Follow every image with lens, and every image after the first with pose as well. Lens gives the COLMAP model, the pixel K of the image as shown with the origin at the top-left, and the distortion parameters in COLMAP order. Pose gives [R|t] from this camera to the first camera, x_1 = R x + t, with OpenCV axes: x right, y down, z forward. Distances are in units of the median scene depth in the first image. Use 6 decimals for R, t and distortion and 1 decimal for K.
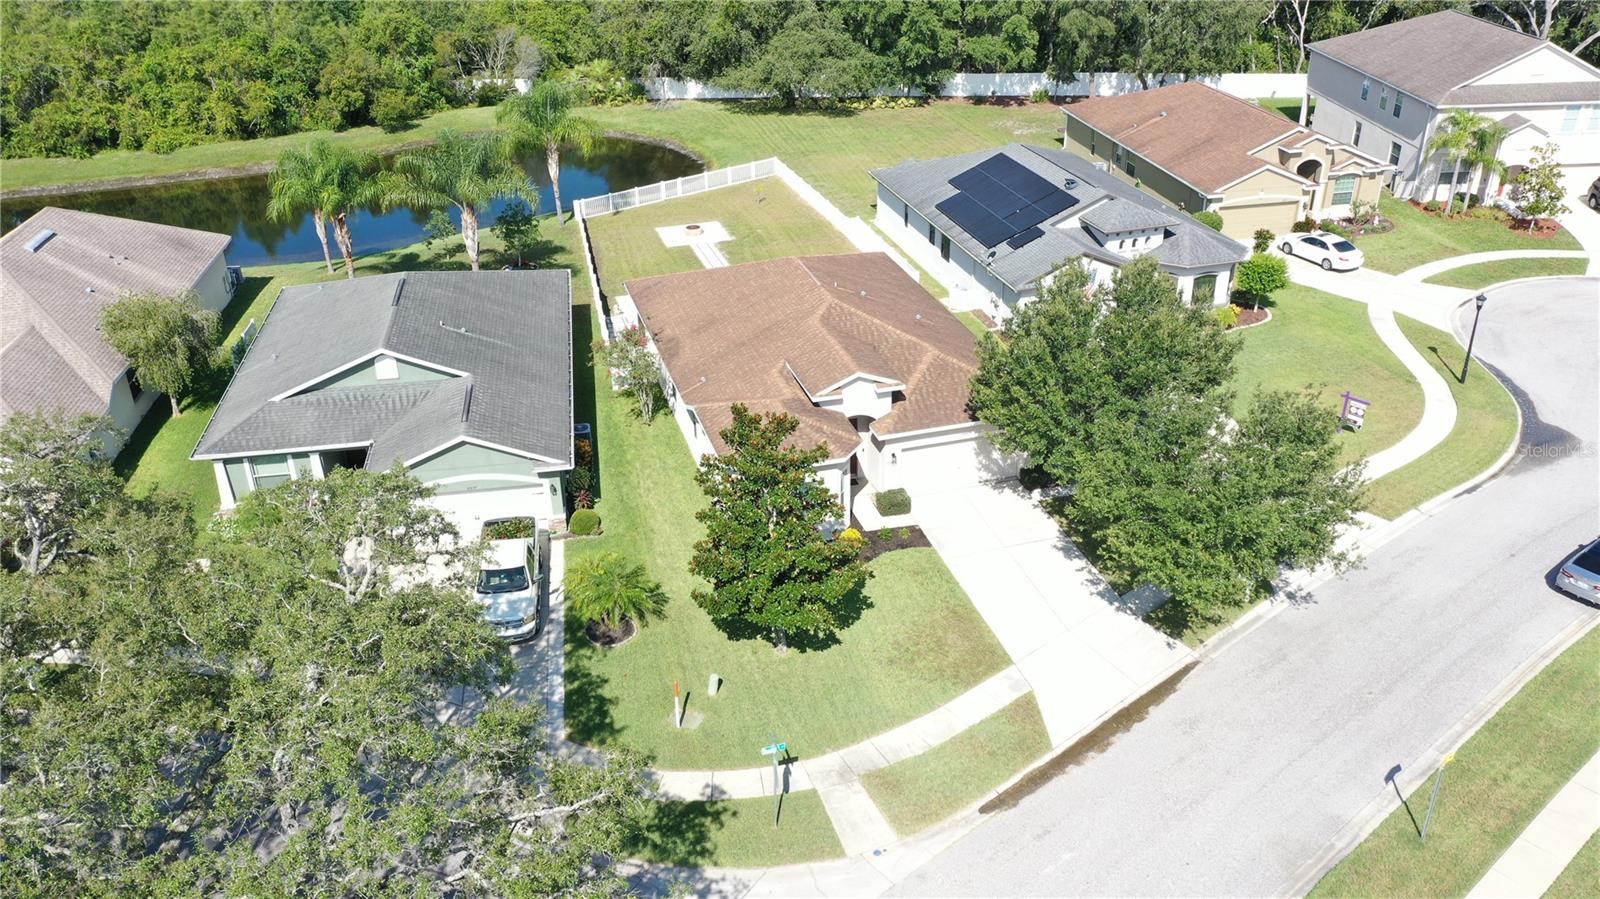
lens RADIAL K [[1272.4, 0, 795.1], [0, 1272.4, 441.4], [0, 0, 1]] dist [0.024709, -0.001483]
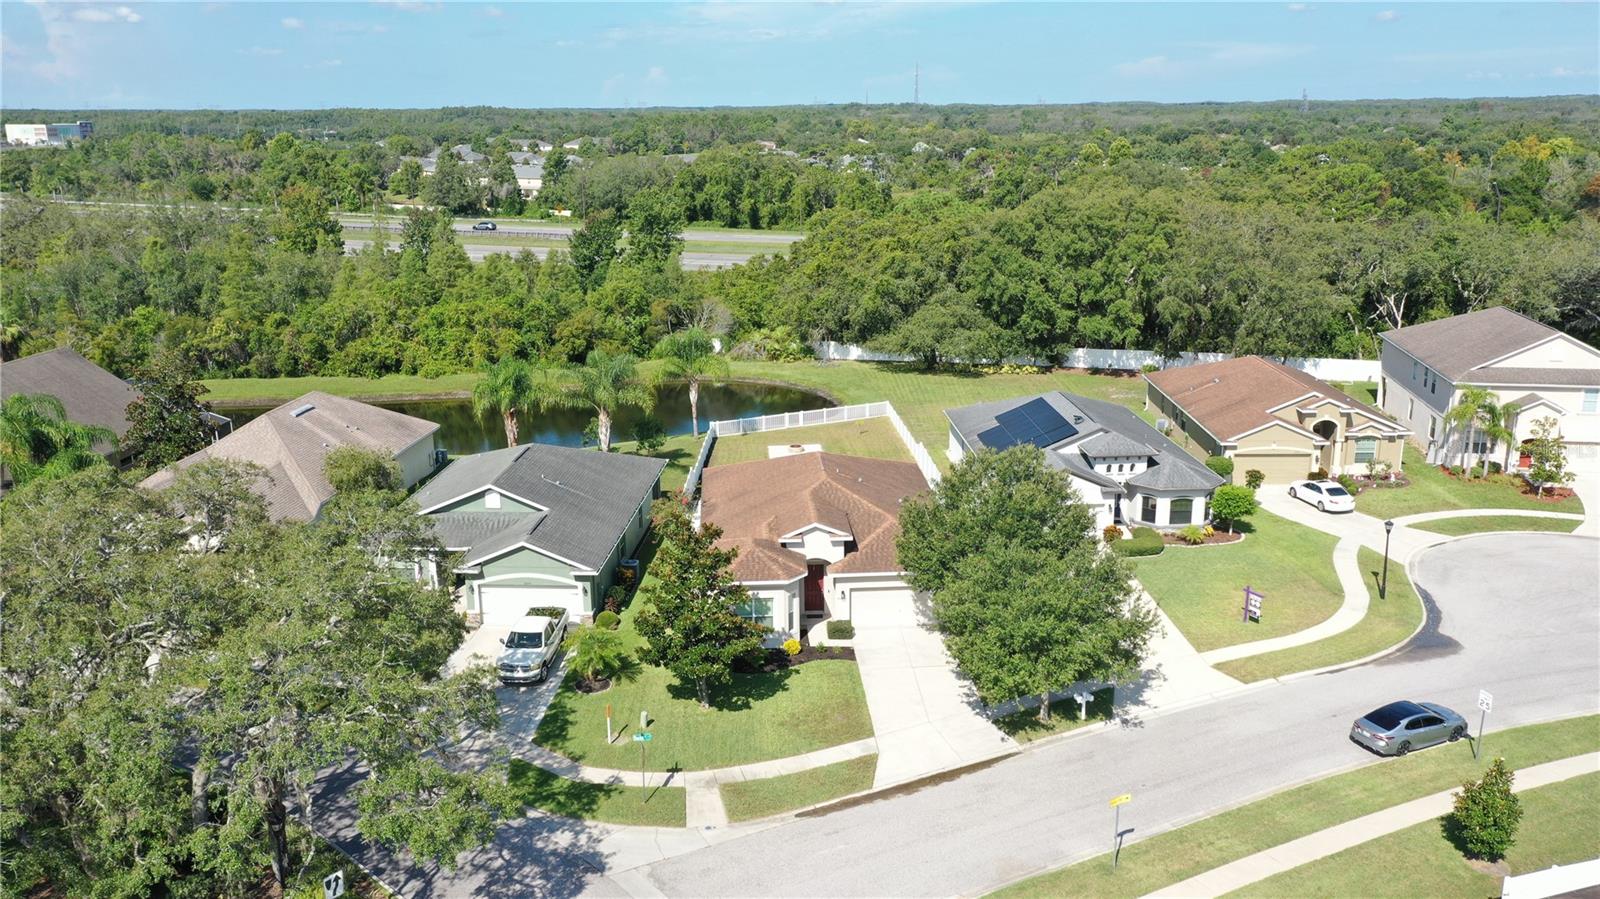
lens RADIAL K [[1272.4, 0, 800.4], [0, 1272.4, 451.5], [0, 0, 1]] dist [0.024709, -0.001483]
pose [[0.974106, 0.061329, -0.217613, 0.200892], [-0.107060, 0.972878, -0.205054, 0.092094], [0.199135, 0.223042, 0.954252, -0.176843]]
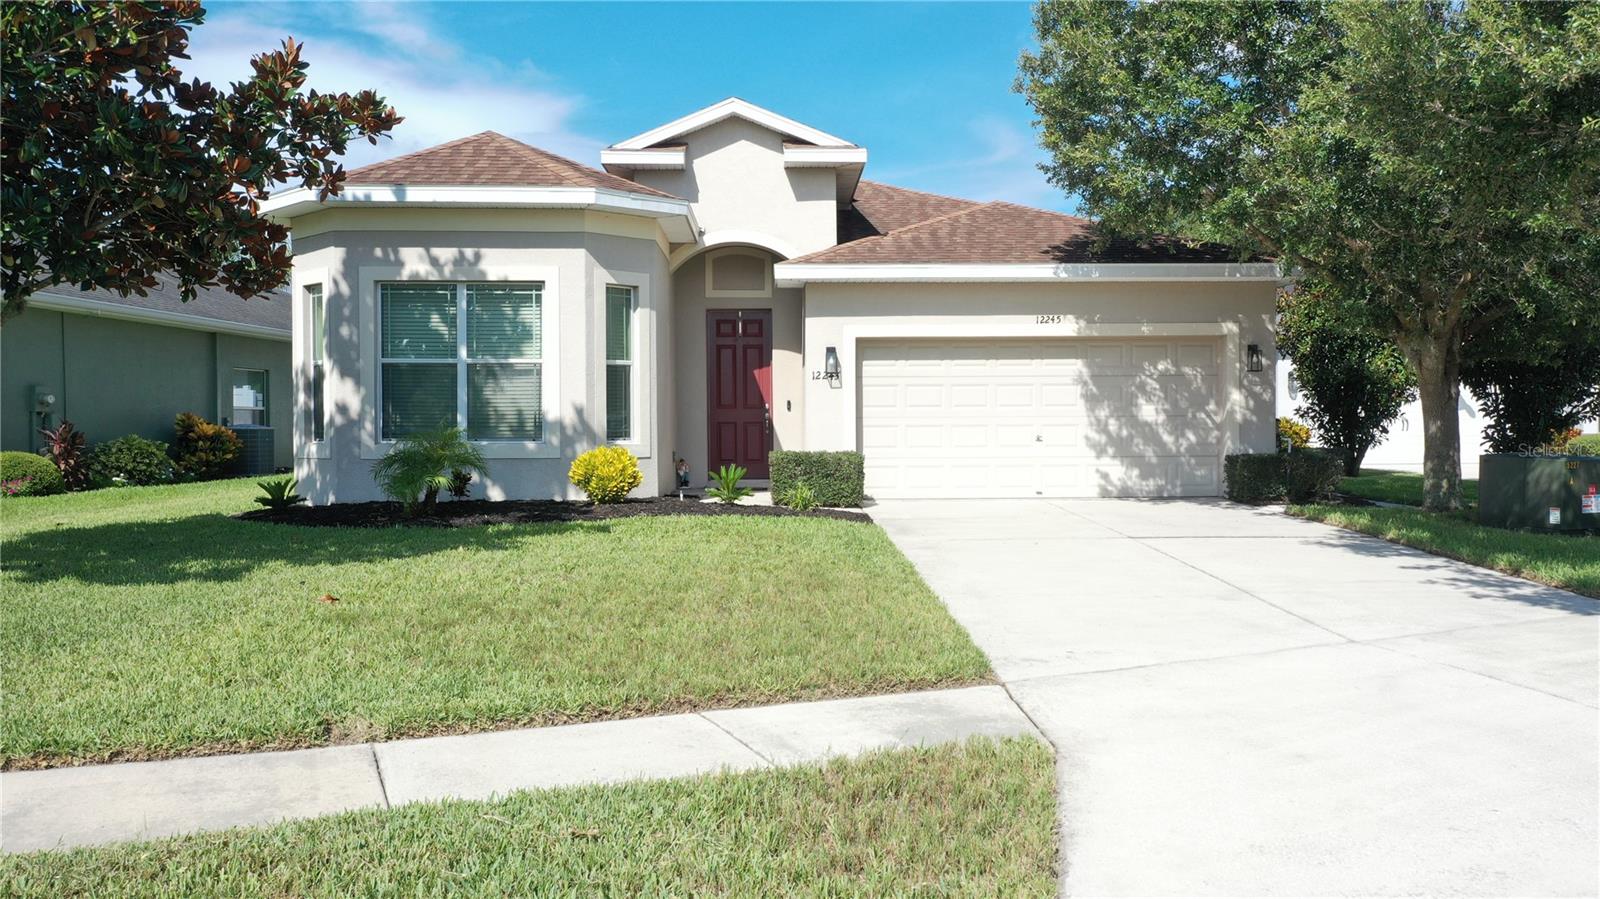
lens RADIAL K [[1272.4, 0, 792.6], [0, 1272.4, 443.4], [0, 0, 1]] dist [0.024709, -0.001483]
pose [[0.963461, 0.016690, -0.267326, 0.106122], [-0.136029, 0.890254, -0.434677, 0.124017], [0.230734, 0.455159, 0.859995, 0.460666]]
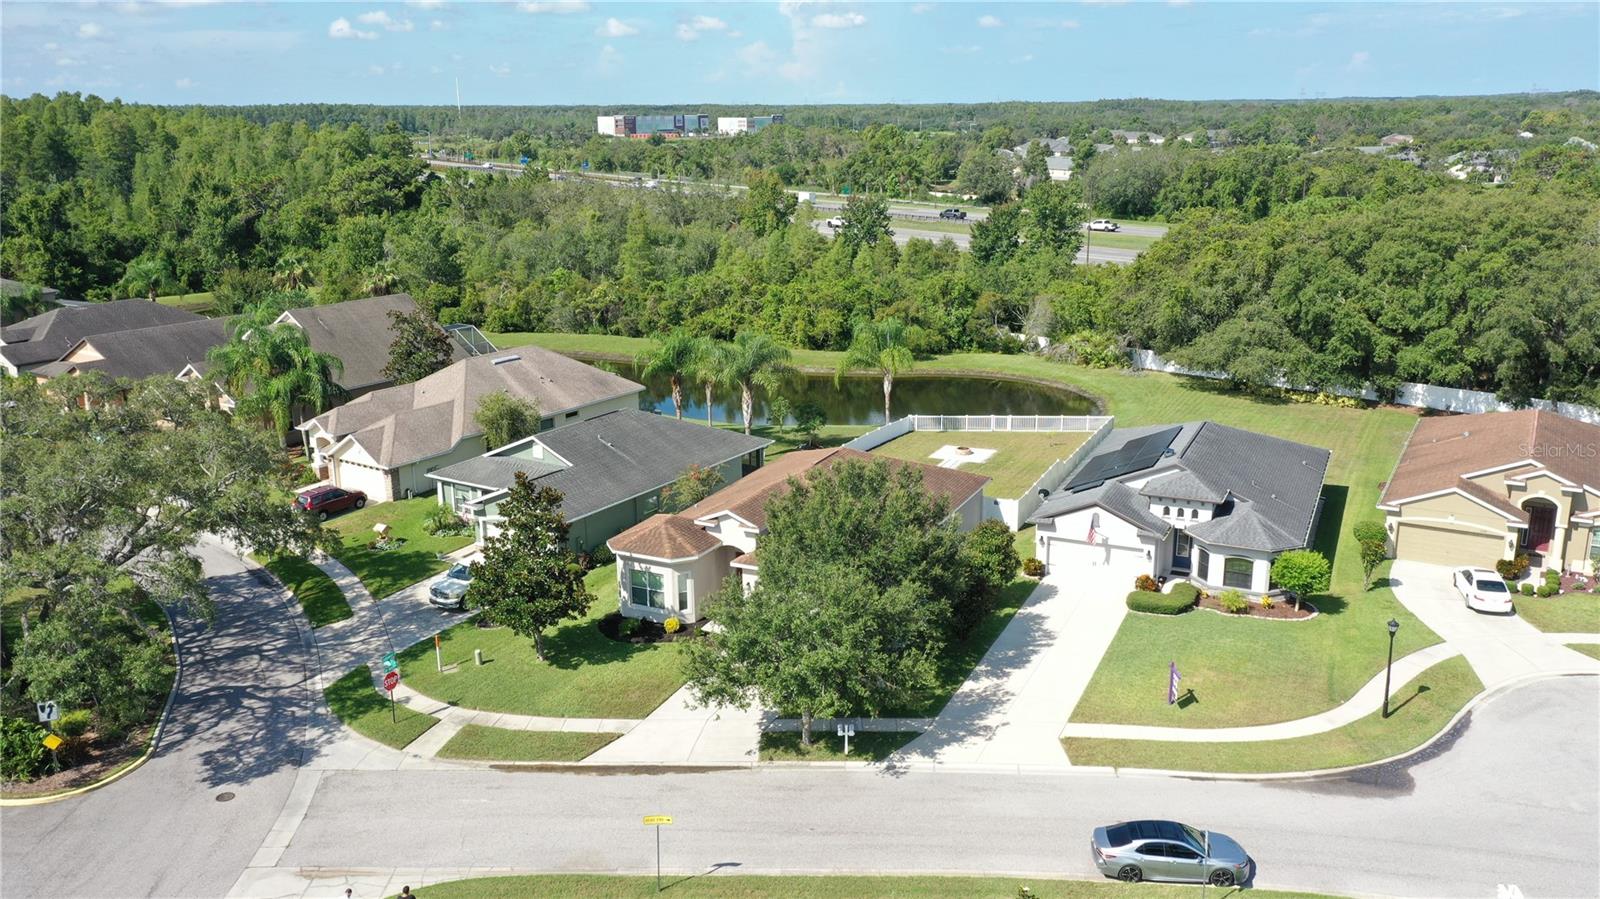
lens RADIAL K [[1272.4, 0, 806.9], [0, 1272.4, 447.7], [0, 0, 1]] dist [0.024709, -0.001483]
pose [[0.742027, 0.177849, -0.646348, 0.607069], [-0.311516, 0.945221, -0.097543, -0.008125], [0.593594, 0.273727, 0.756783, 0.016222]]
